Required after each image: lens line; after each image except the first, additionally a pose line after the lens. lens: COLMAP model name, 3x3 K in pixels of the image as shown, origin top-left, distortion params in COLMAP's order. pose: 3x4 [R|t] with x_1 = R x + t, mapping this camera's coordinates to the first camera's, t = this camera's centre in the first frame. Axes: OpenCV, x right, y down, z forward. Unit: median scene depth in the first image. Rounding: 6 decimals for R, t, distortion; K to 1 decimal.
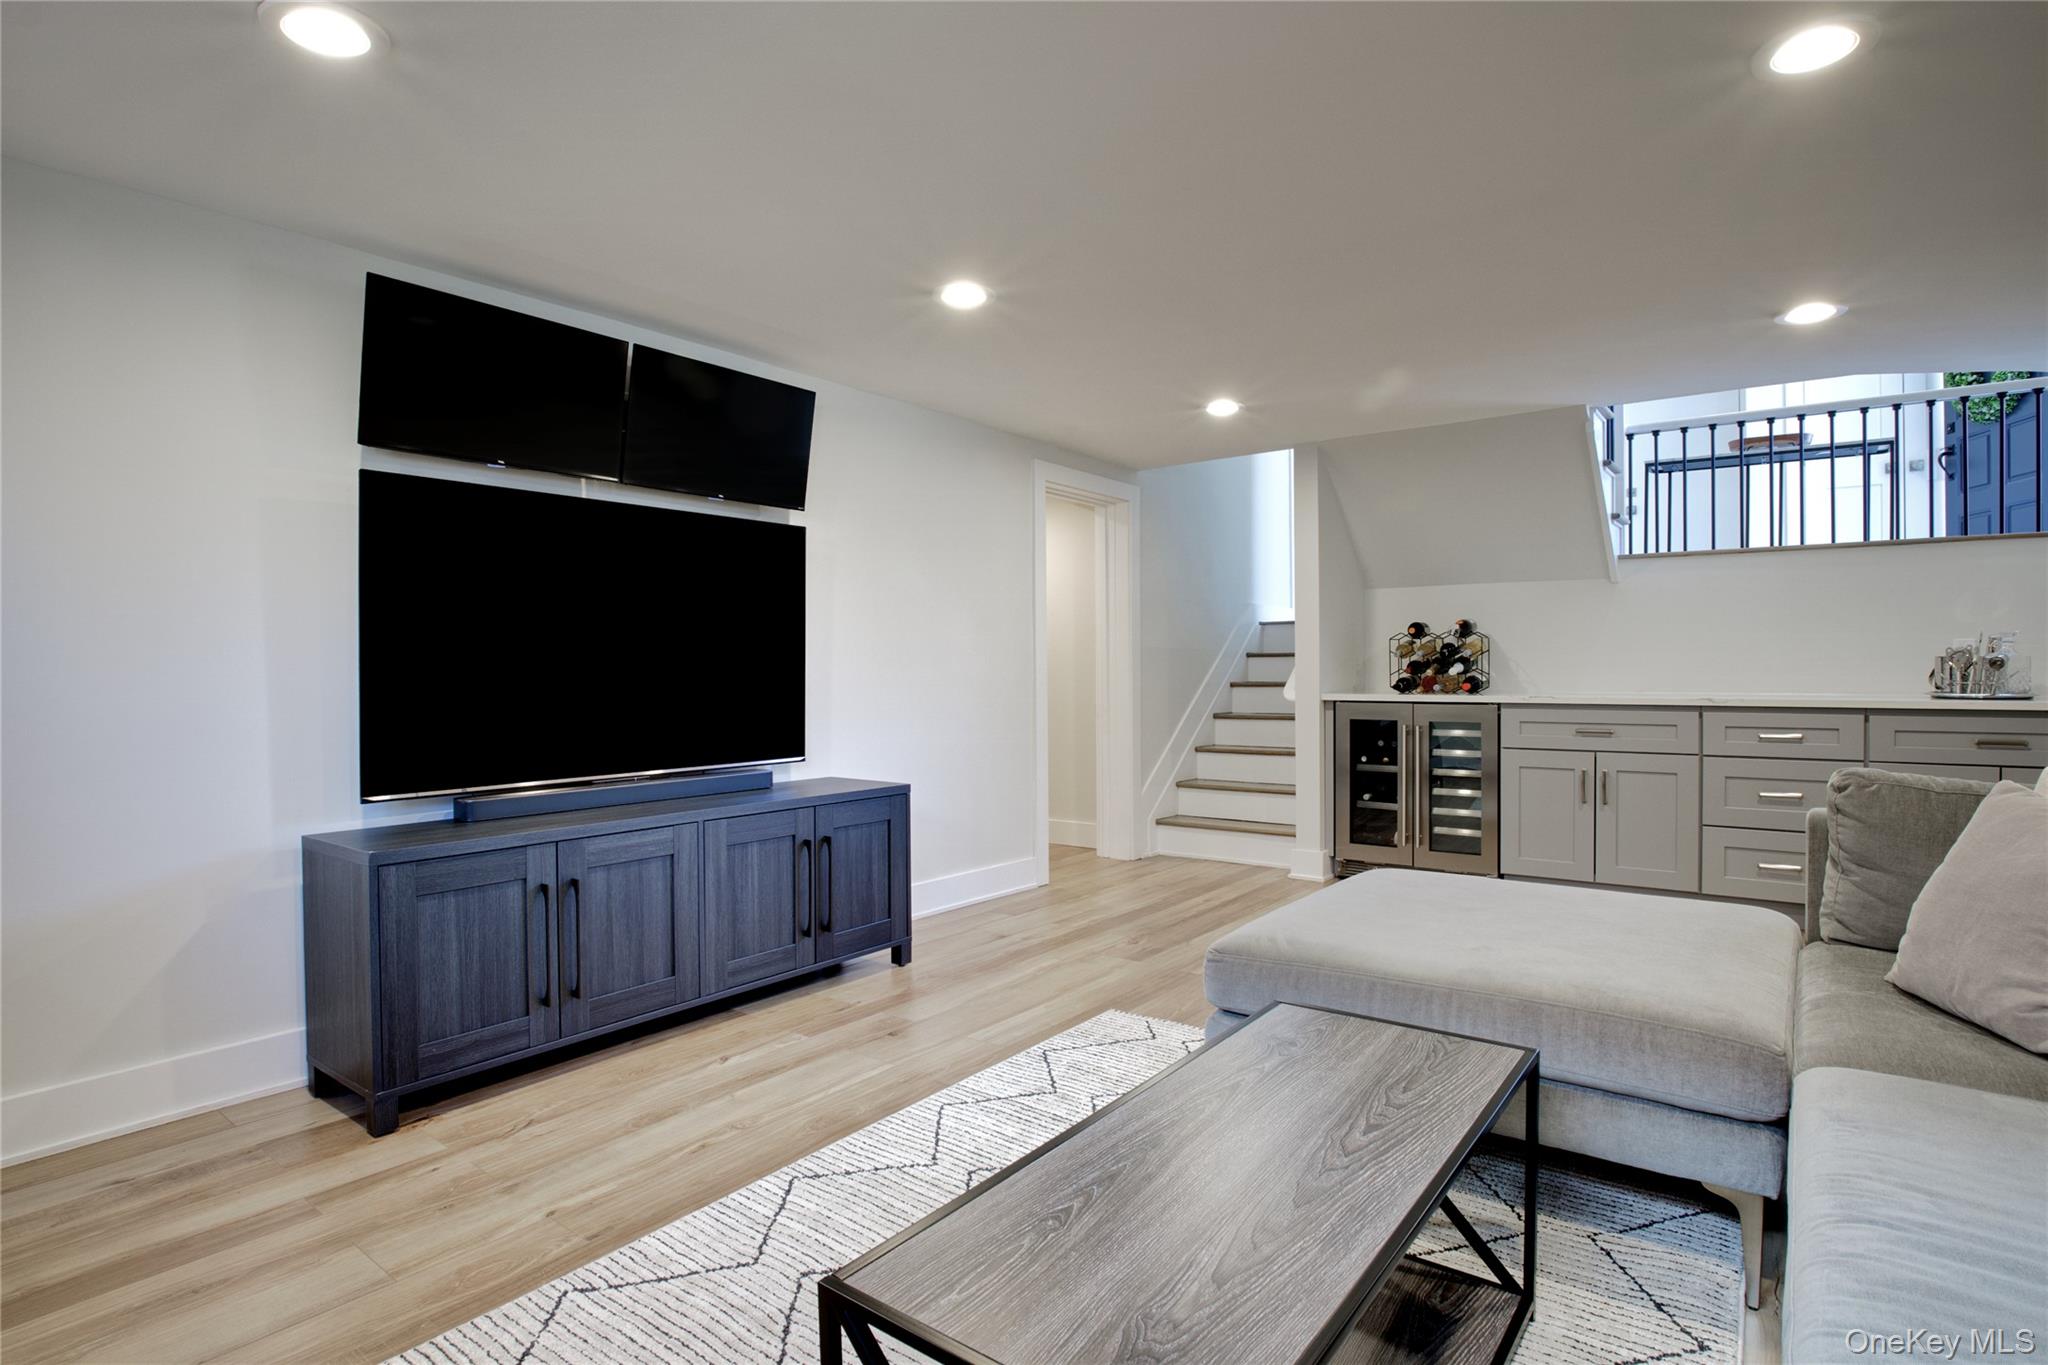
lens RADIAL K [[1043.1, 0, 1024.0], [0, 1043.1, 682.5], [0, 0, 1]] dist [-0.035542, 0.000446]
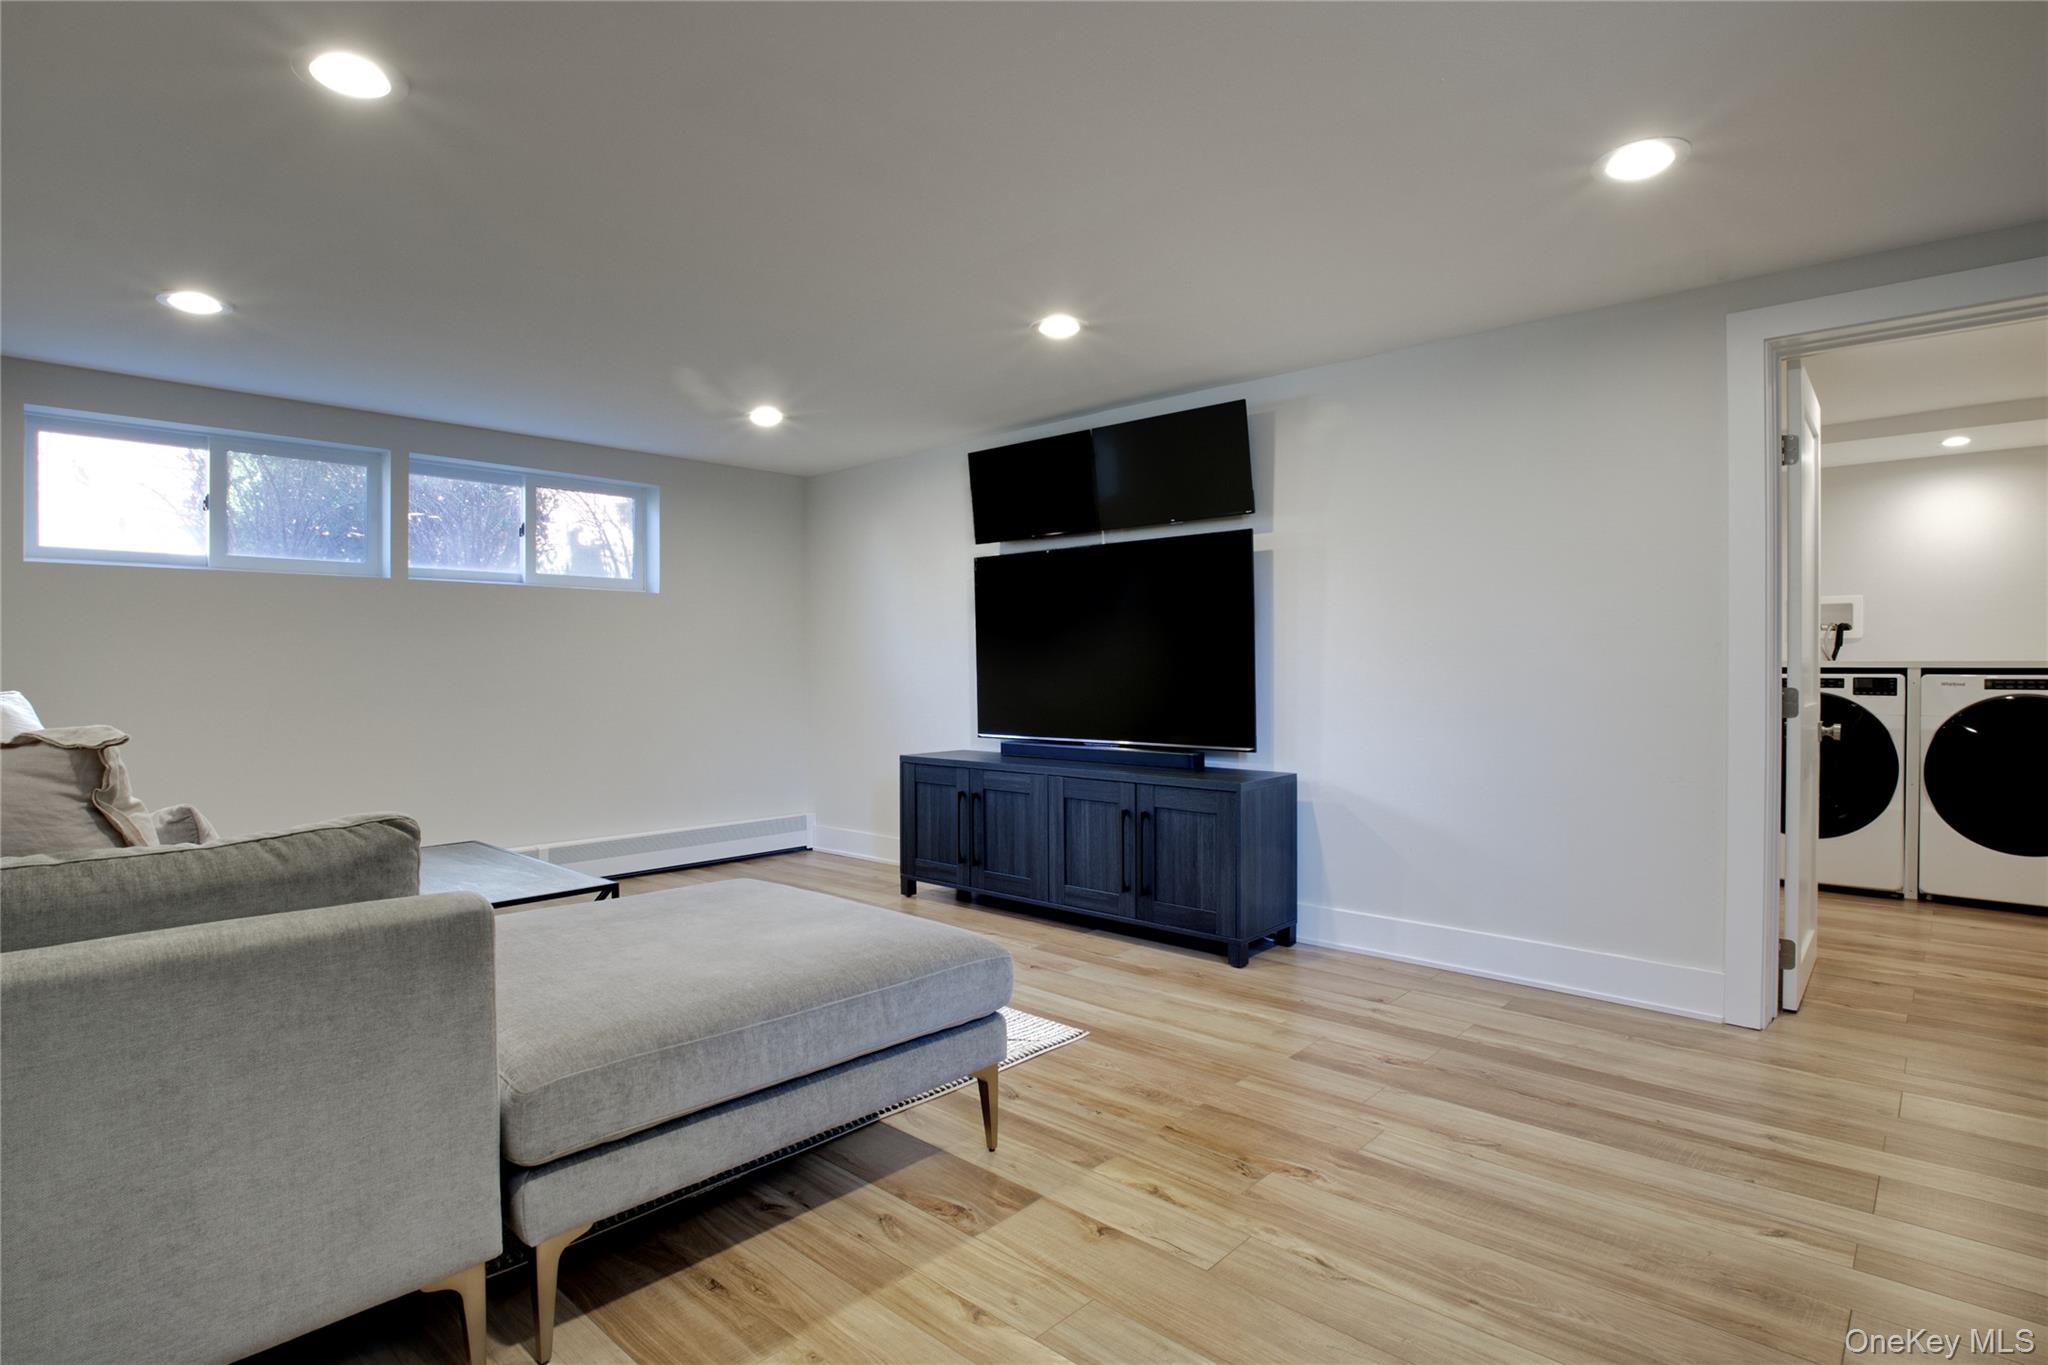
lens RADIAL K [[1043.1, 0, 1024.0], [0, 1043.1, 682.5], [0, 0, 1]] dist [-0.035542, 0.000446]
pose [[-0.089081, 0.019186, -0.995840, 0.880982], [-0.007322, 0.999775, 0.019917, -0.014126], [0.995997, 0.009066, -0.088921, 0.893952]]
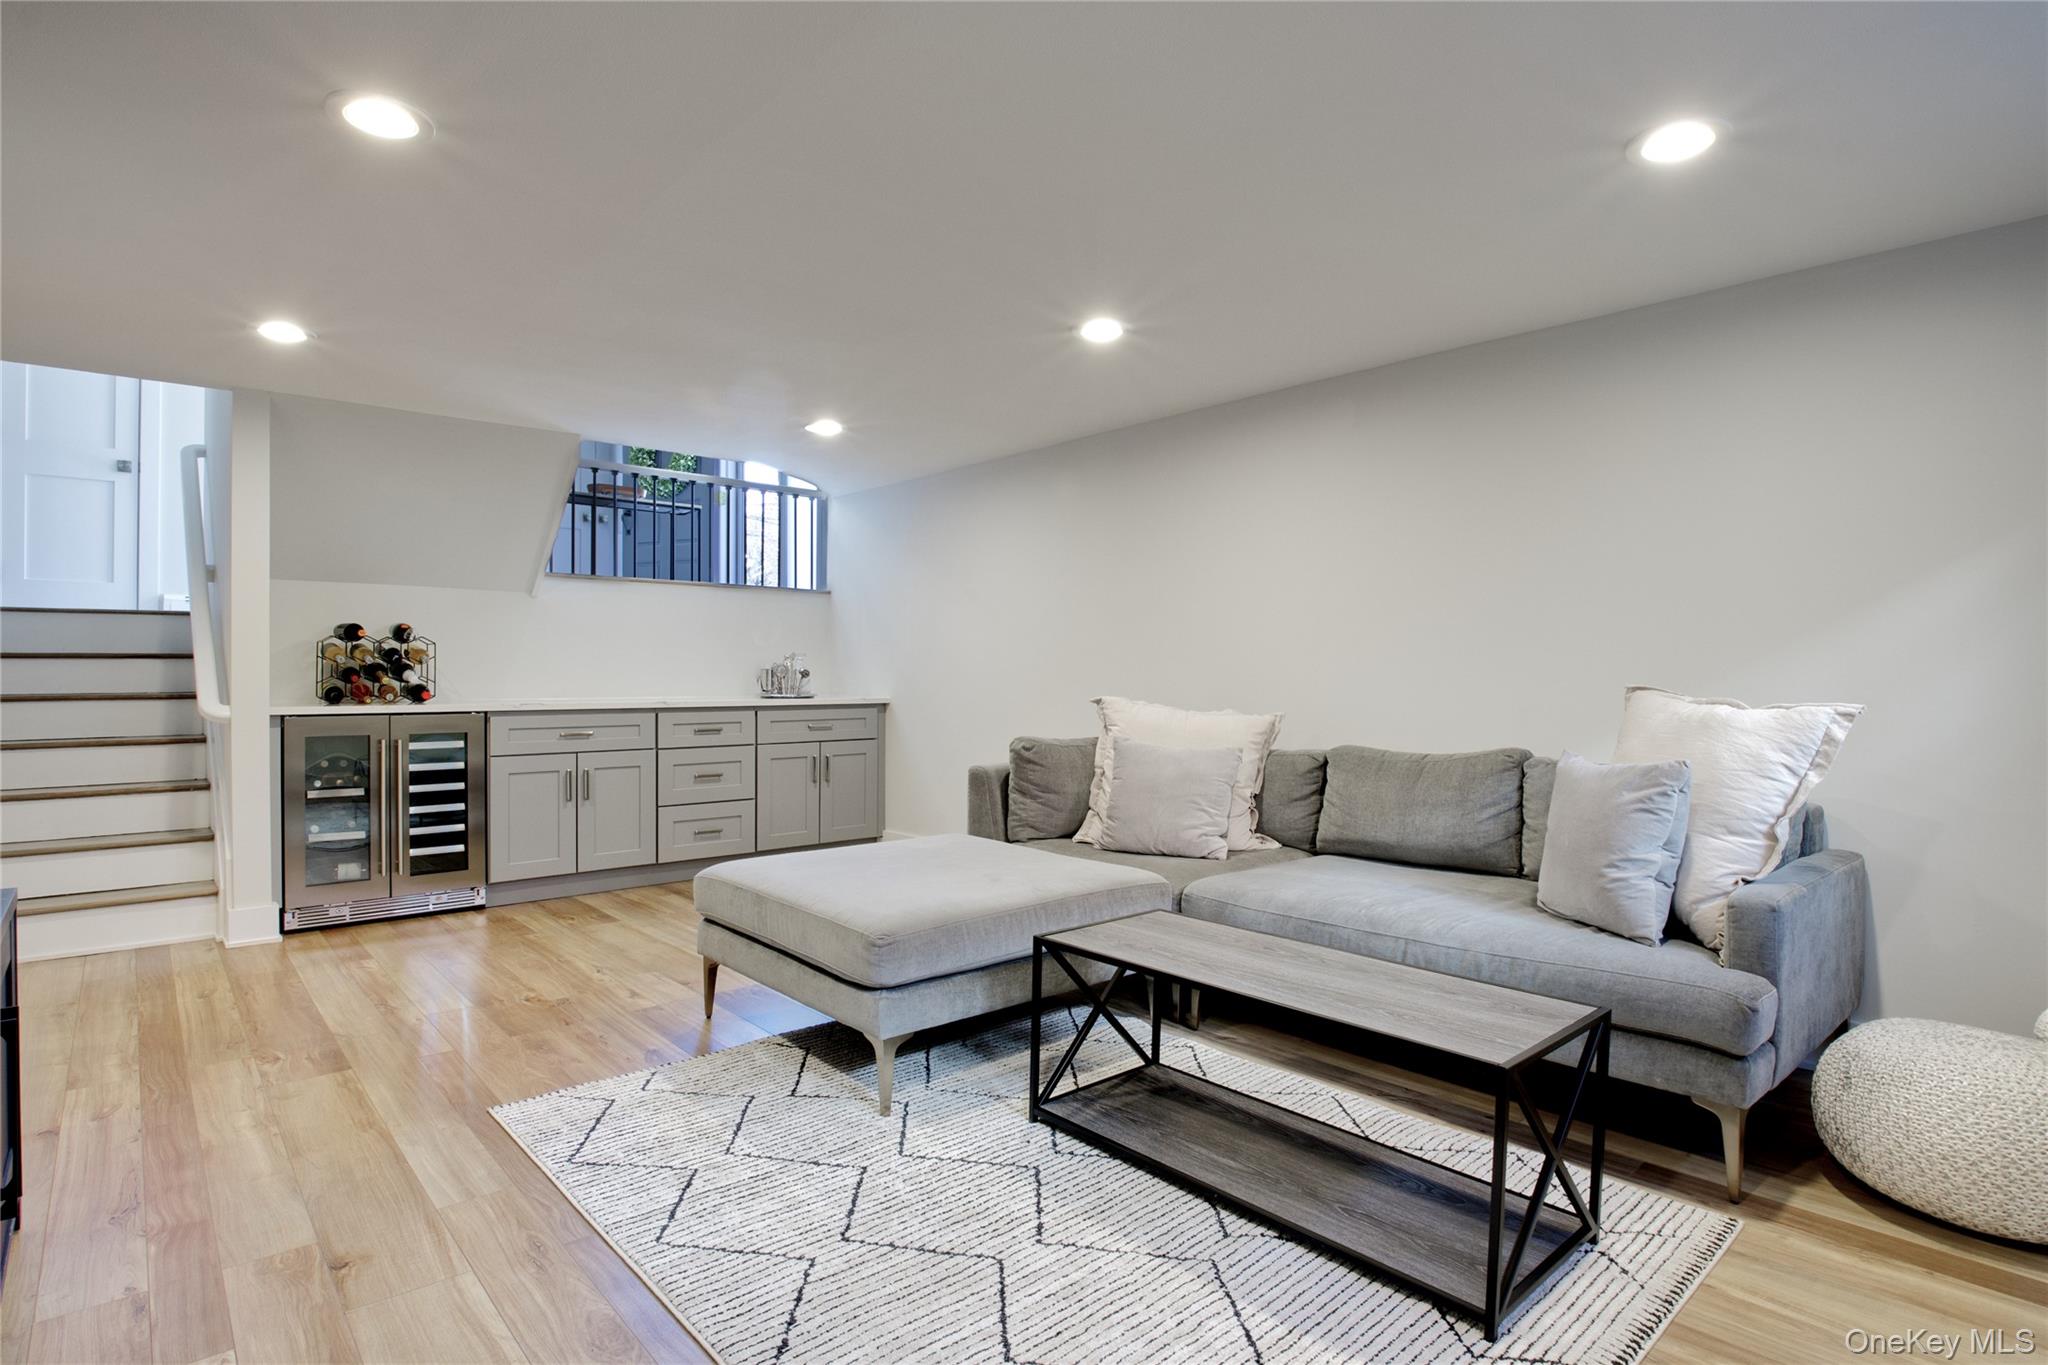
lens RADIAL K [[1043.1, 0, 1024.0], [0, 1043.1, 682.5], [0, 0, 1]] dist [-0.035542, 0.000446]
pose [[0.190680, -0.001570, 0.981651, -0.524016], [0.009532, 0.999955, -0.000252, -0.003126], [-0.981606, 0.009406, 0.190686, 0.395533]]
